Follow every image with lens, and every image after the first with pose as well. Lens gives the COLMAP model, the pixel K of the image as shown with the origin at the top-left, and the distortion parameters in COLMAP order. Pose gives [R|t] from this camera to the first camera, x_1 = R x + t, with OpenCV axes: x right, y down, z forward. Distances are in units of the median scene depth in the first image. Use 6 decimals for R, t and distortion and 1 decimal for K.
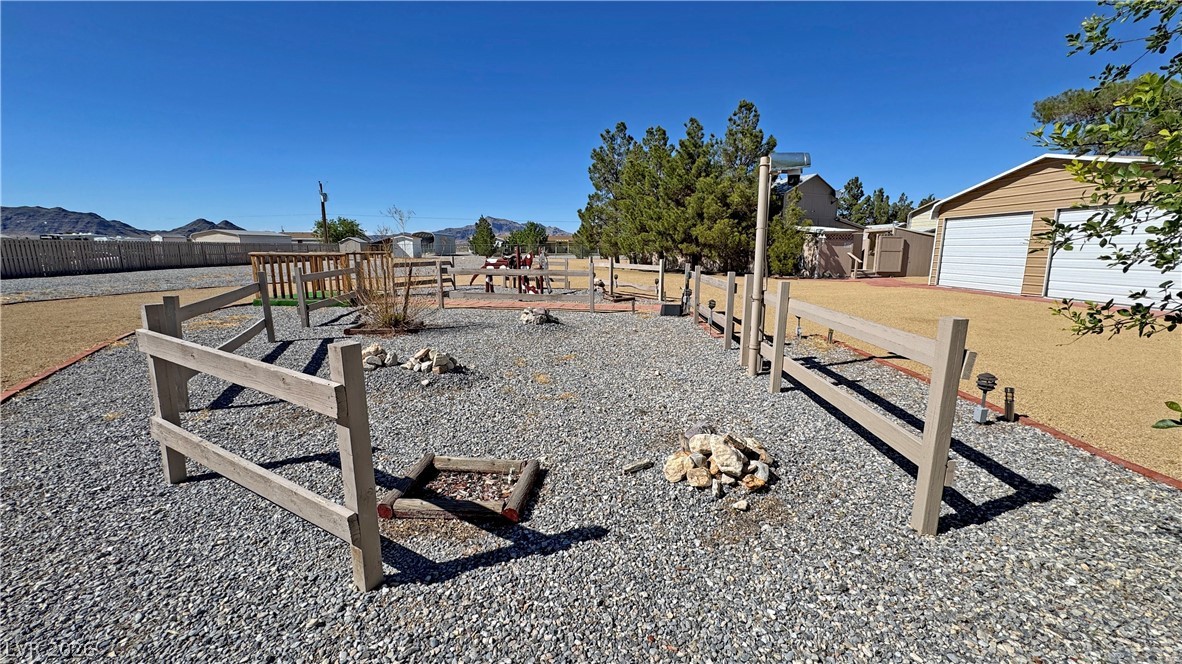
lens RADIAL K [[468.4, 0, 591.0], [0, 468.4, 332.0], [0, 0, 1]] dist [-0.002498, -0.000212]
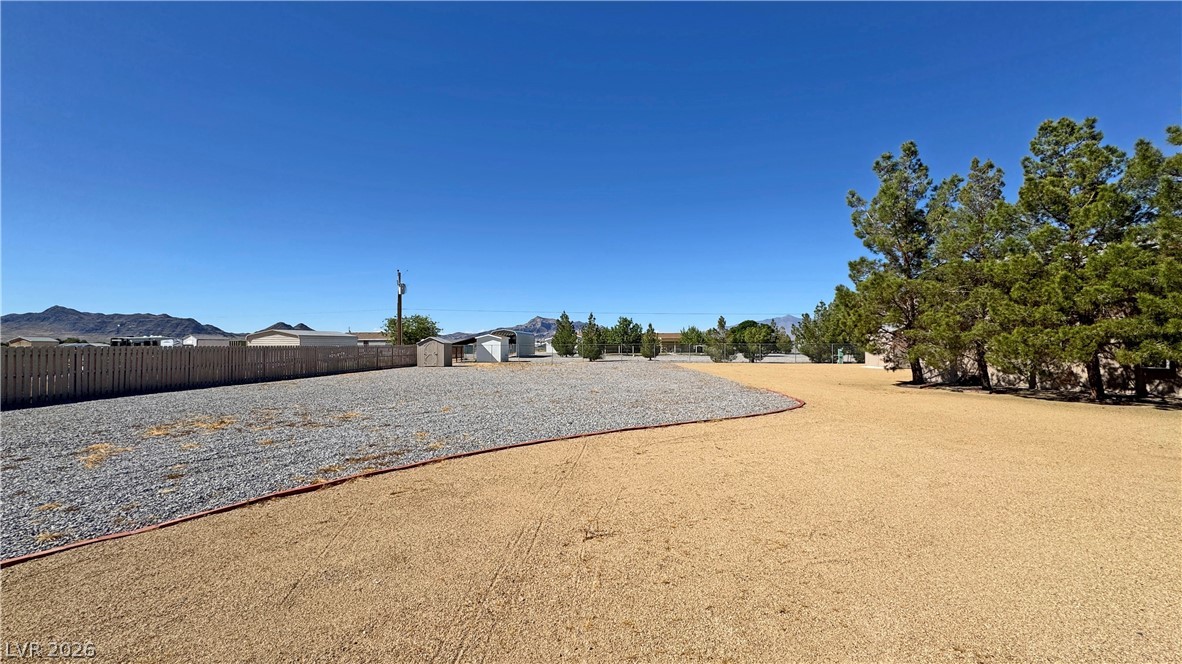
lens RADIAL K [[468.4, 0, 591.0], [0, 468.4, 332.0], [0, 0, 1]] dist [-0.002498, -0.000212]
pose [[0.995349, -0.011223, -0.095681, -0.388508], [-0.008682, 0.978699, -0.205116, -0.119091], [0.095944, 0.204992, 0.974050, 0.595395]]
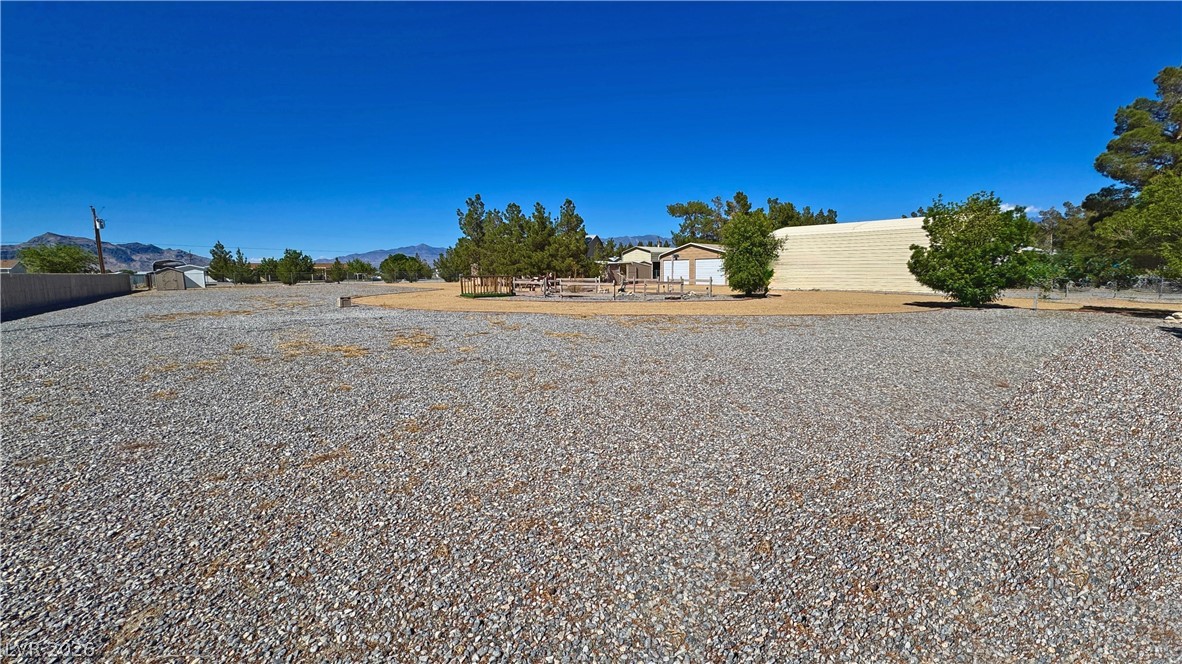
lens RADIAL K [[468.4, 0, 591.0], [0, 468.4, 332.0], [0, 0, 1]] dist [-0.002498, -0.000212]
pose [[0.800683, -0.091583, 0.592046, -0.829594], [0.121622, 0.992516, -0.010950, 0.105206], [-0.586612, 0.080774, 0.805830, -0.625600]]
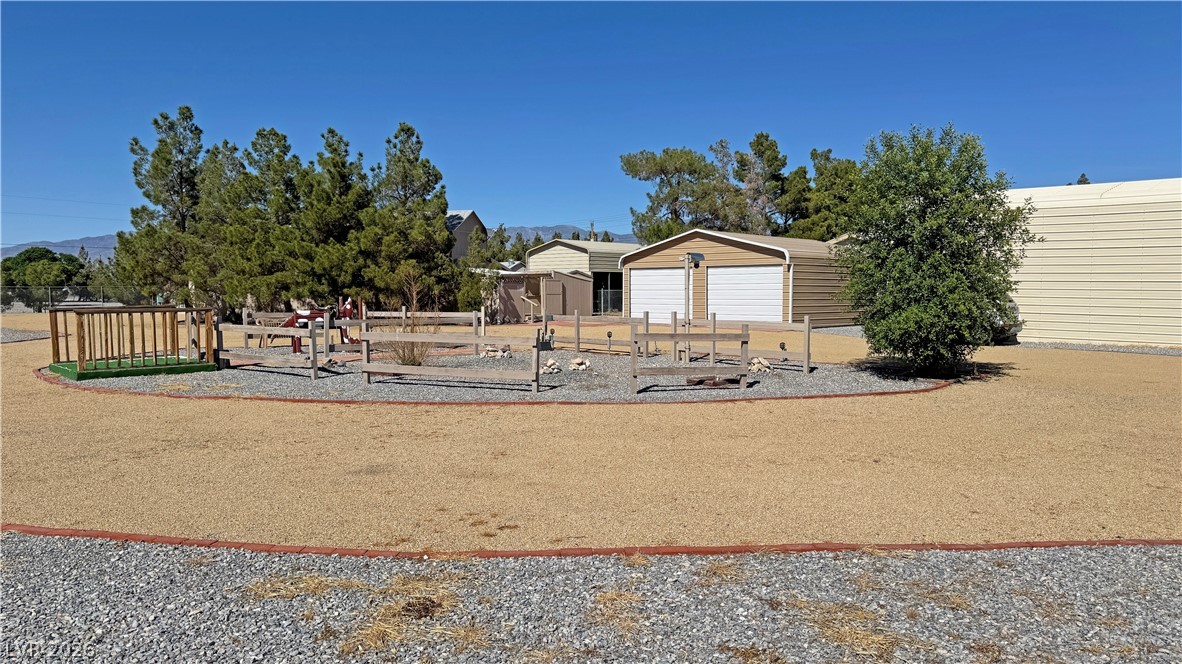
lens RADIAL K [[822.2, 0, 591.0], [0, 822.2, 332.0], [0, 0, 1]] dist [0.173639, -0.343655]
pose [[0.697199, -0.046317, 0.715380, -0.546975], [0.133270, 0.988889, -0.065858, 0.031795], [-0.704381, 0.141255, 0.695625, -0.254358]]
